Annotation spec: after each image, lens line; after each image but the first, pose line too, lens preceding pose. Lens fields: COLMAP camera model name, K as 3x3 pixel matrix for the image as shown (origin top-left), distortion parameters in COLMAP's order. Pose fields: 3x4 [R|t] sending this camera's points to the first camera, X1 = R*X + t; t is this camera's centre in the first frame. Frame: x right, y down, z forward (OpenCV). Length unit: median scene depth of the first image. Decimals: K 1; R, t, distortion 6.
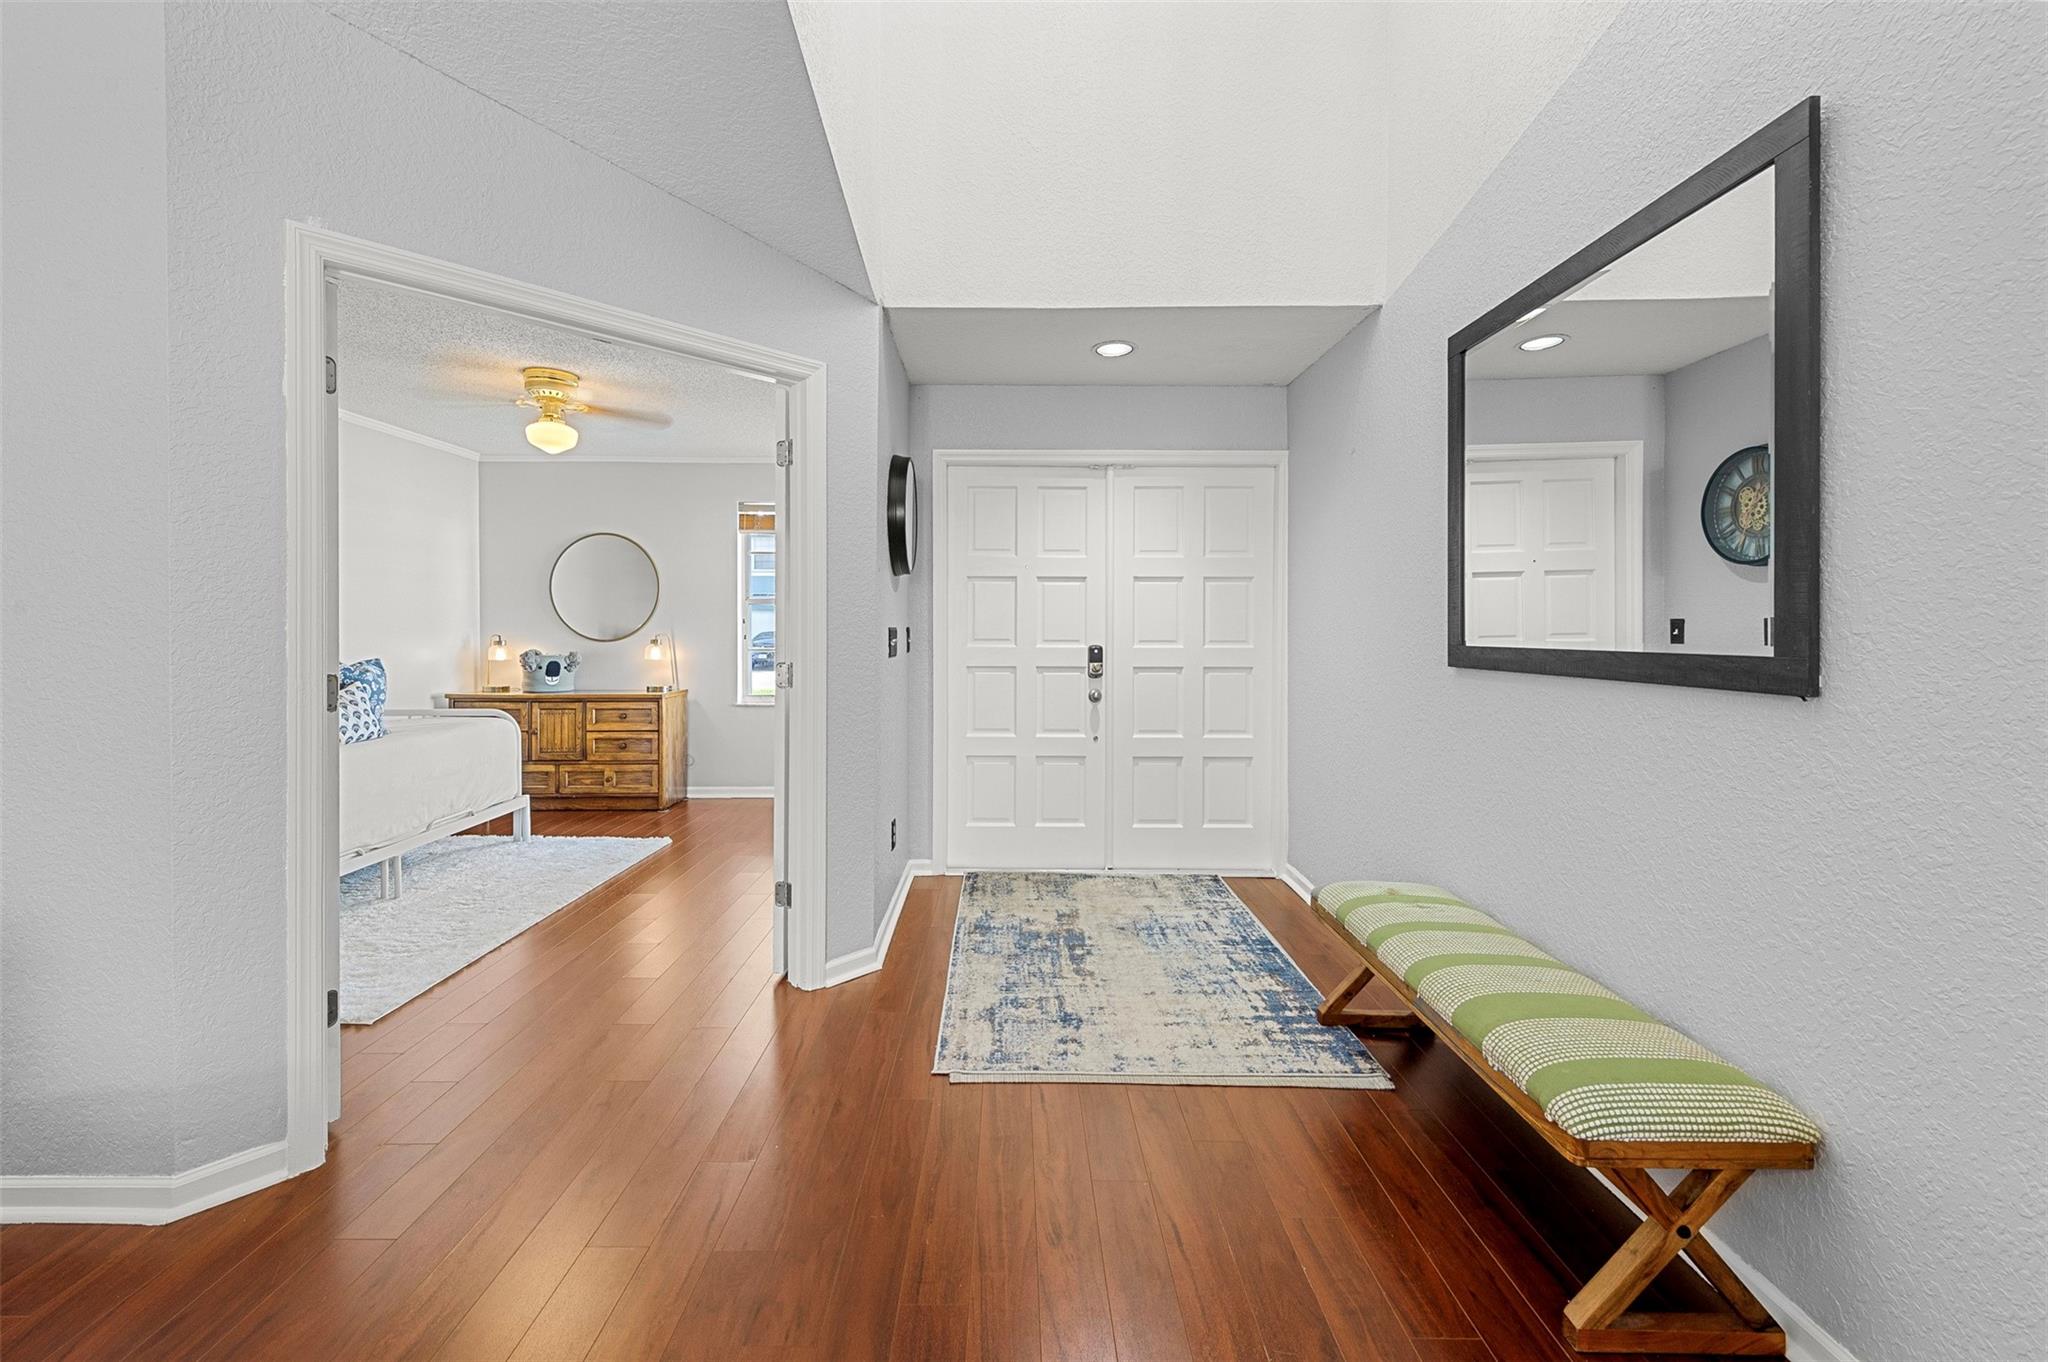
lens RADIAL K [[837.9, 0, 1015.7], [0, 837.9, 640.8], [0, 0, 1]] dist [0.016656, 0.000019]
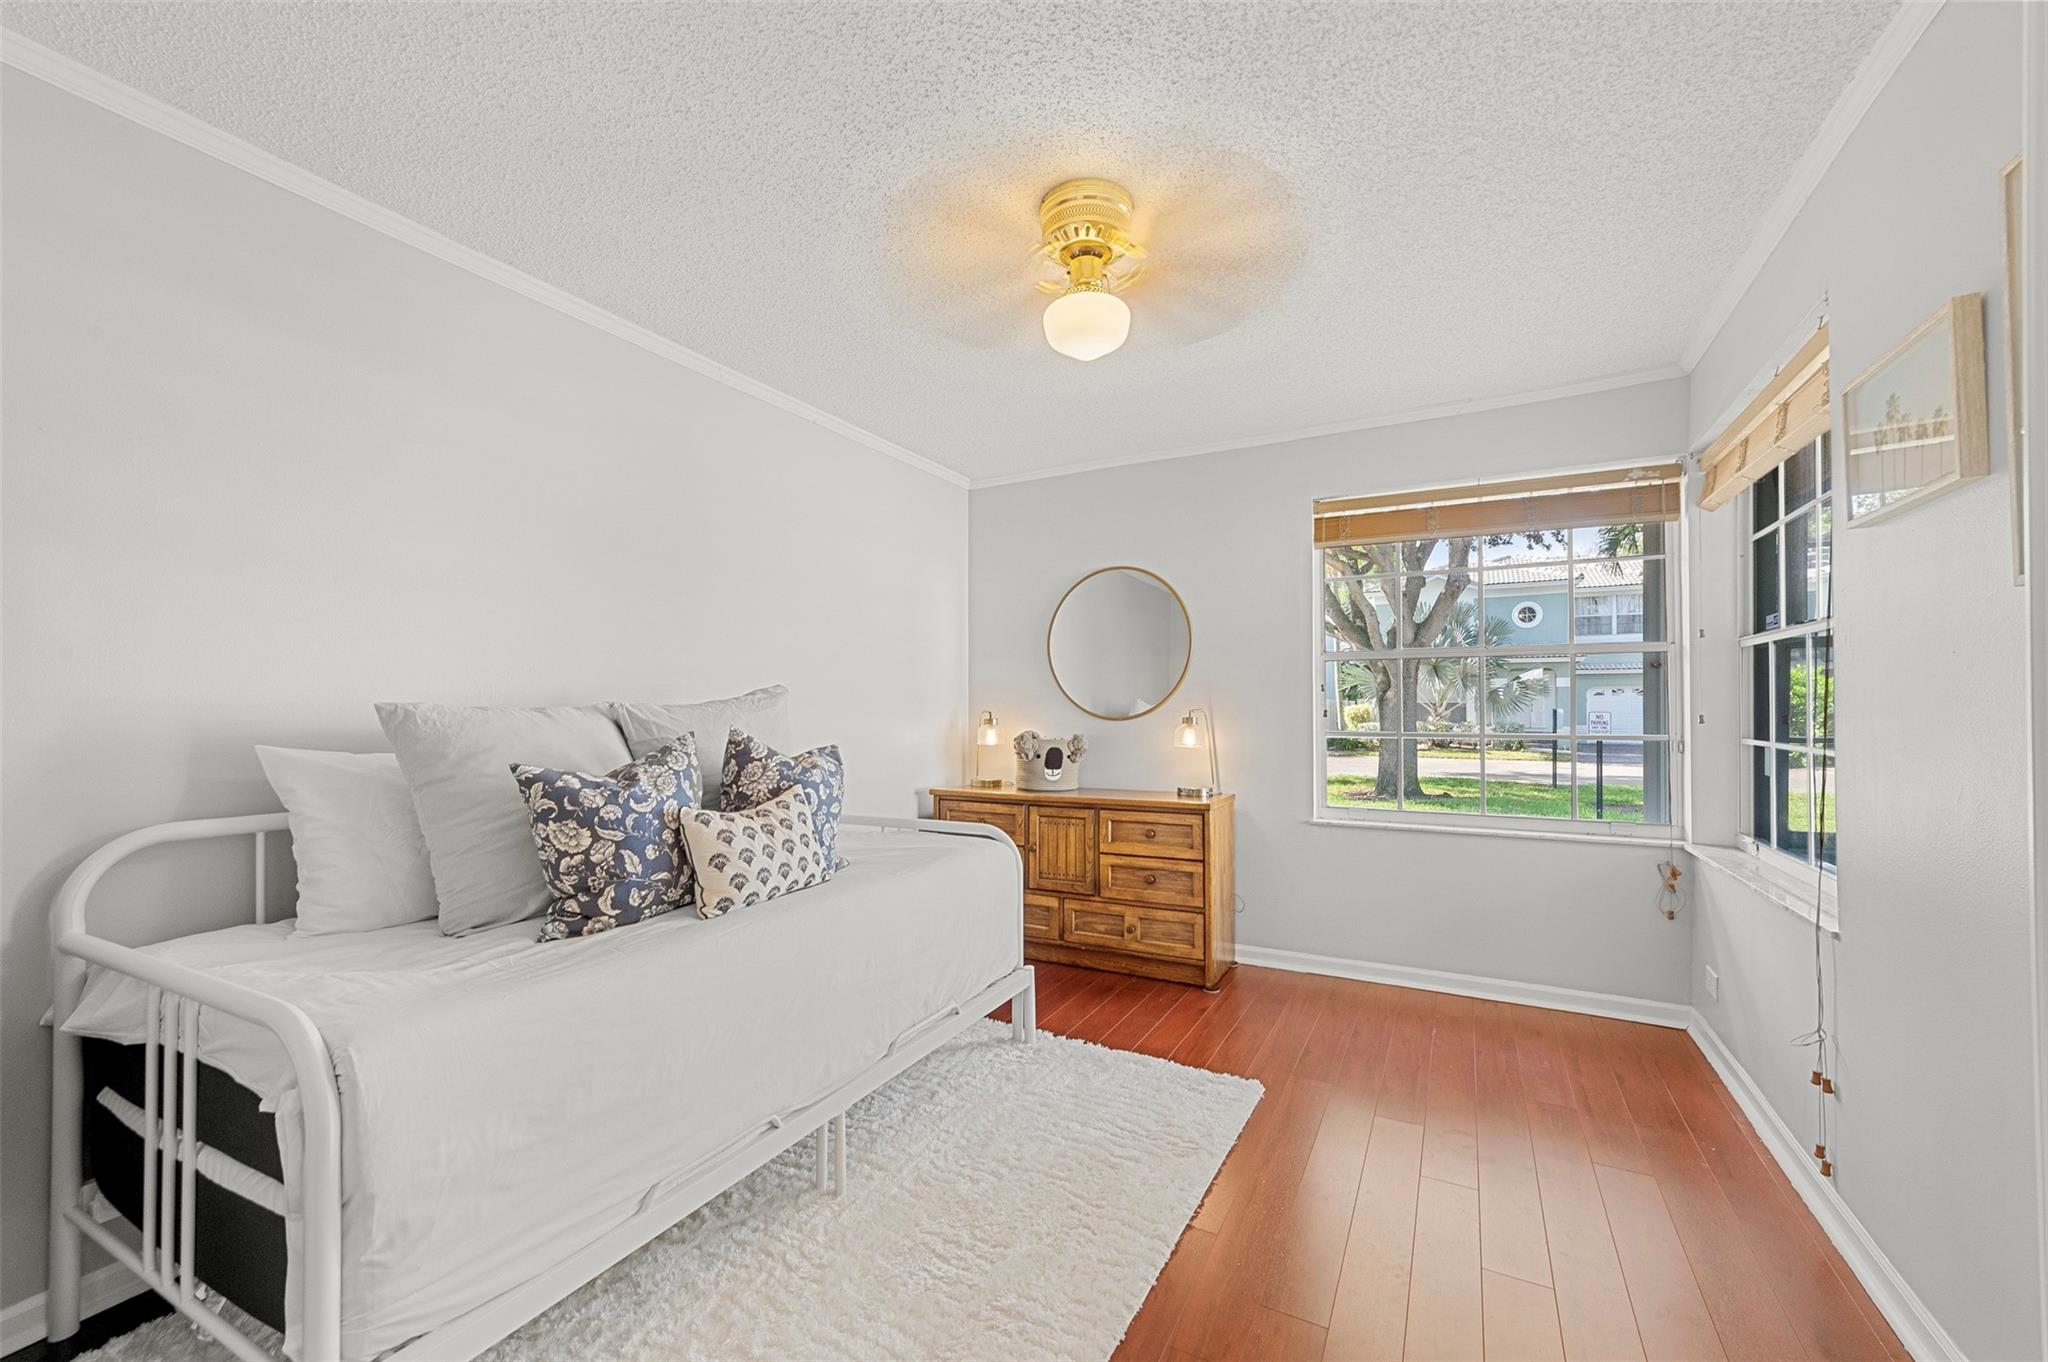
lens RADIAL K [[817.8, 0, 1032.5], [0, 817.8, 715.7], [0, 0, 1]] dist [0.000341, 0.000012]
pose [[0.883337, 0.000372, -0.468738, -0.249916], [-0.003535, 0.999977, -0.005868, 0.001324], [0.468725, 0.006841, 0.883318, 0.393768]]
